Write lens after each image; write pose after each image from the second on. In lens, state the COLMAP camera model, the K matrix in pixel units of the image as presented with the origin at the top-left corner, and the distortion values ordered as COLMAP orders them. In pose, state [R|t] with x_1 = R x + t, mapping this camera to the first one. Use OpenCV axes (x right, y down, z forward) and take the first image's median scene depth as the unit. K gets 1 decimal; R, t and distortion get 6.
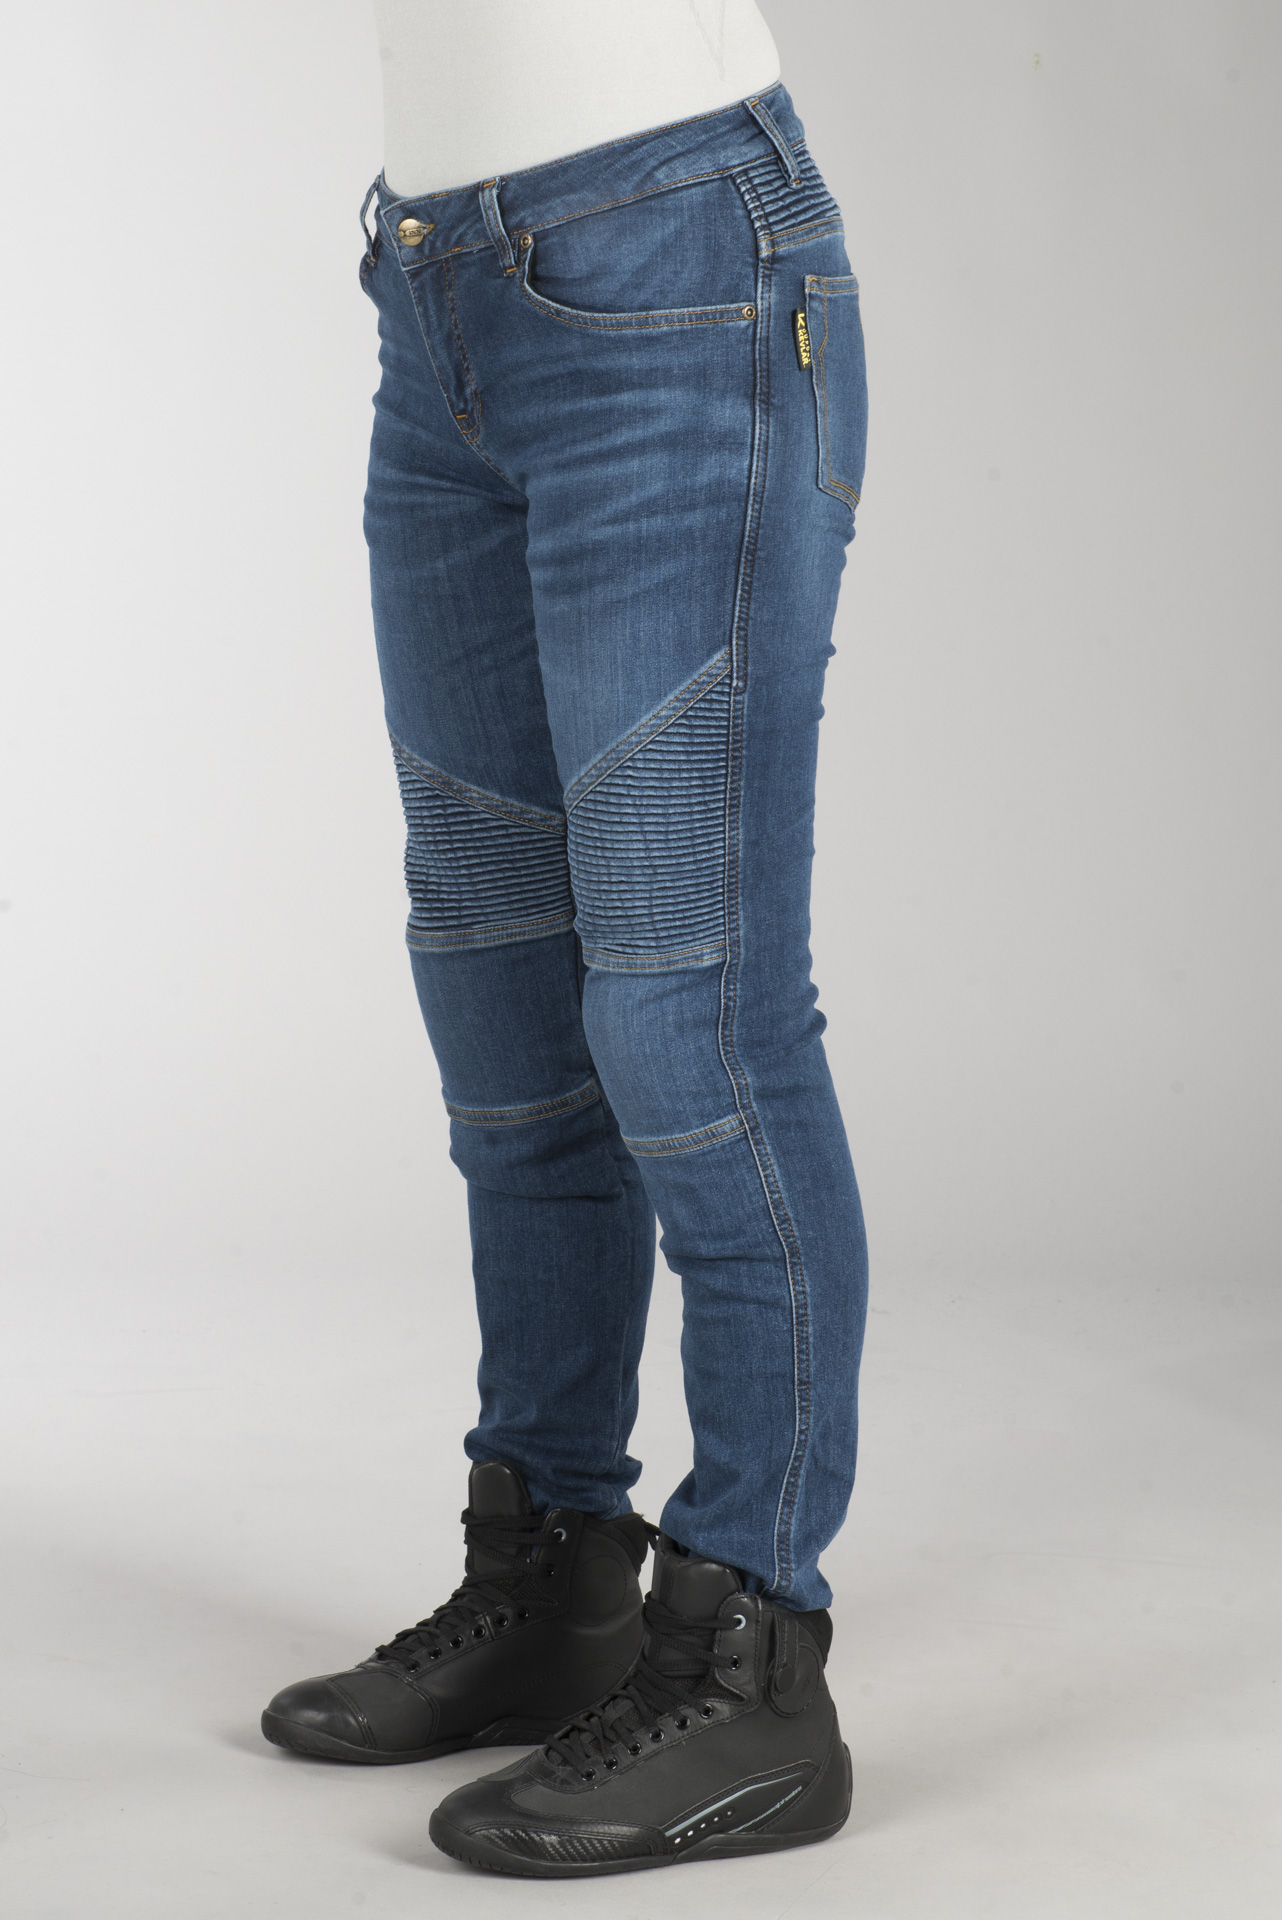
lens RADIAL K [[4118.5, 0, 641.0], [0, 4118.5, 960.0], [0, 0, 1]] dist [0.215826, -4.904671]
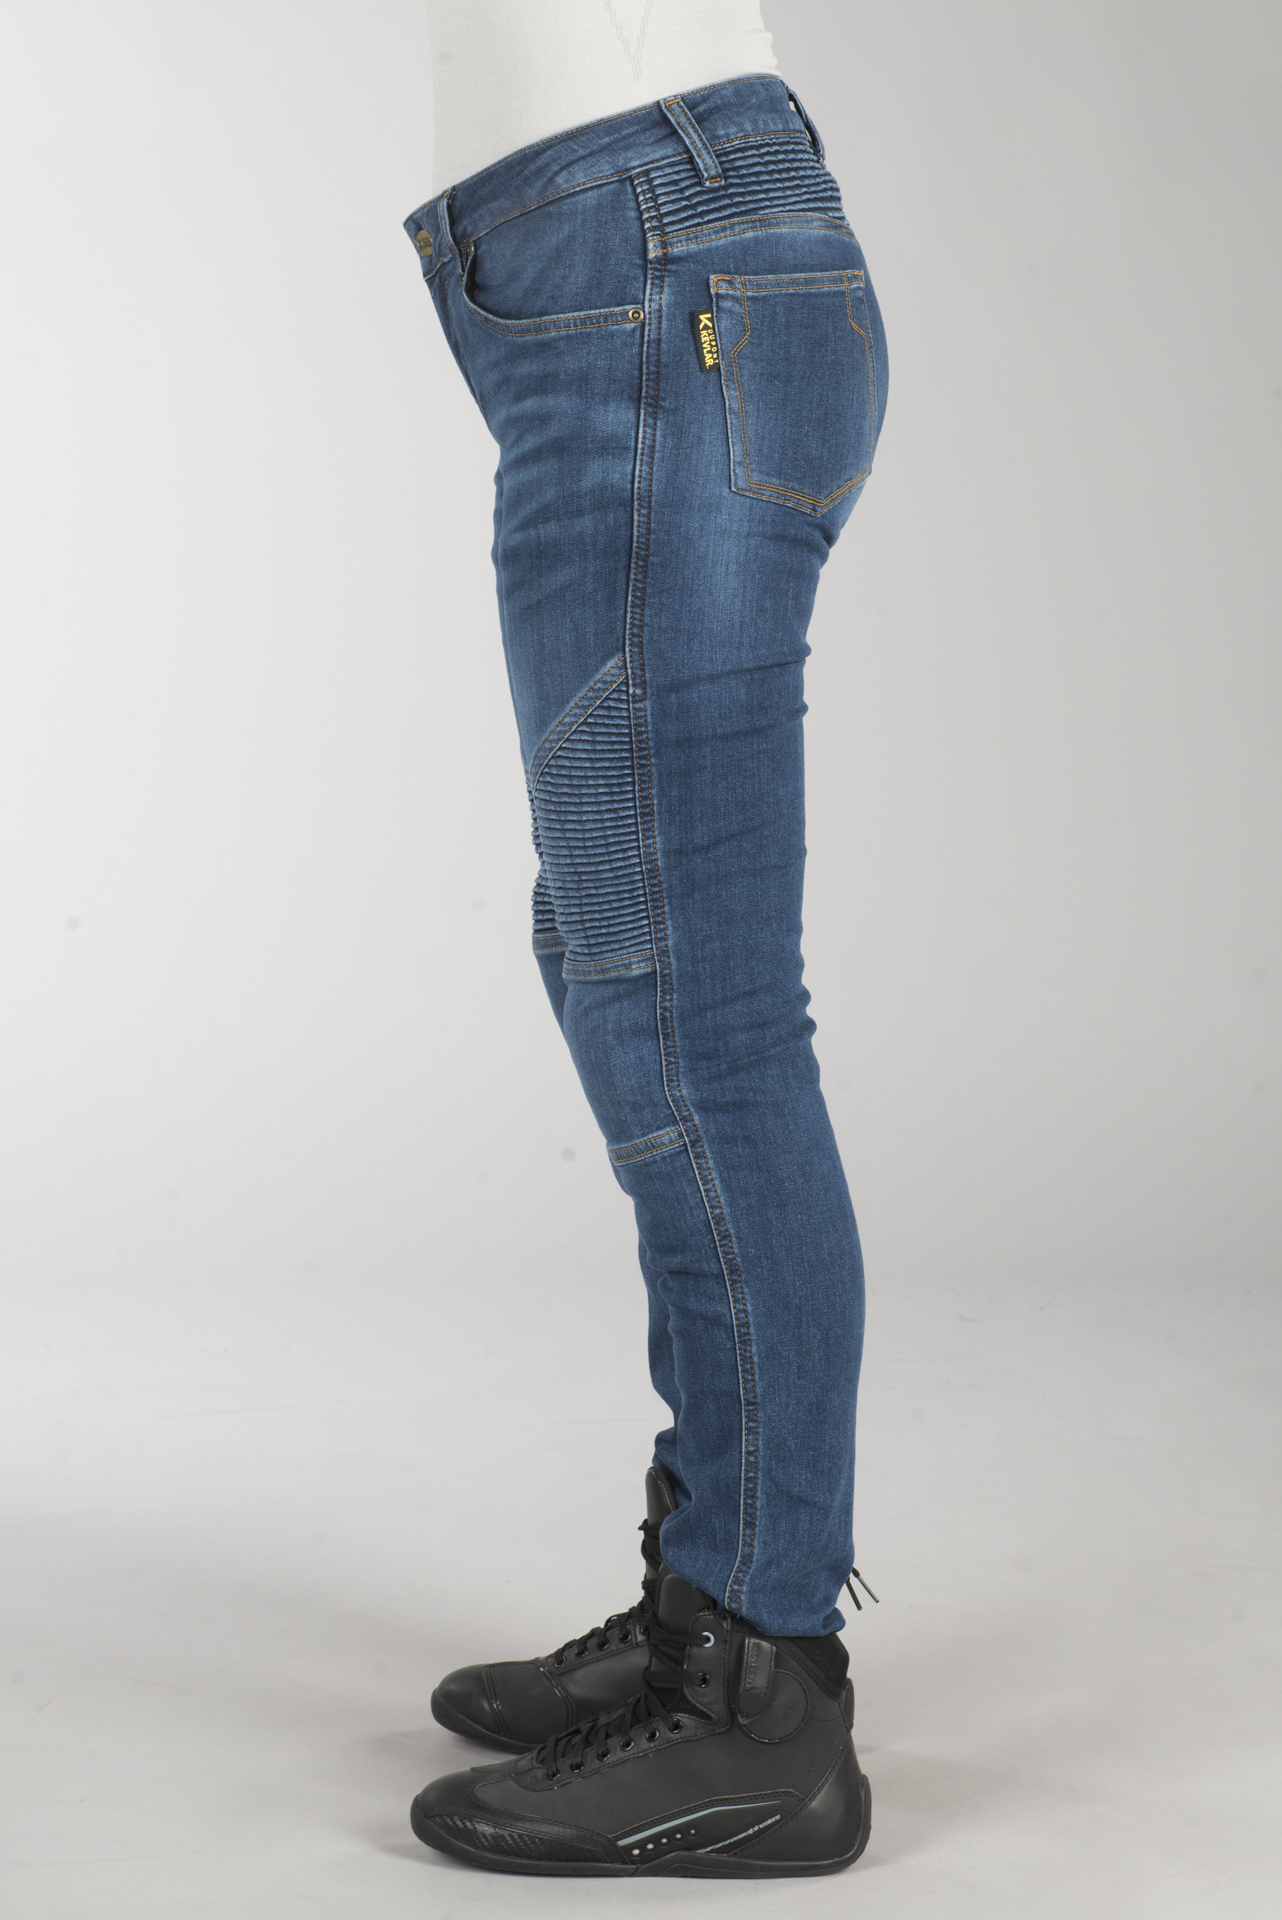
lens RADIAL K [[4118.5, 0, 641.0], [0, 4118.5, 960.0], [0, 0, 1]] dist [0.215826, -4.904671]
pose [[0.908974, 0.035718, -0.415319, 0.437101], [-0.032795, 0.999362, 0.014172, -0.016546], [0.415560, 0.000738, 0.909566, 0.101036]]
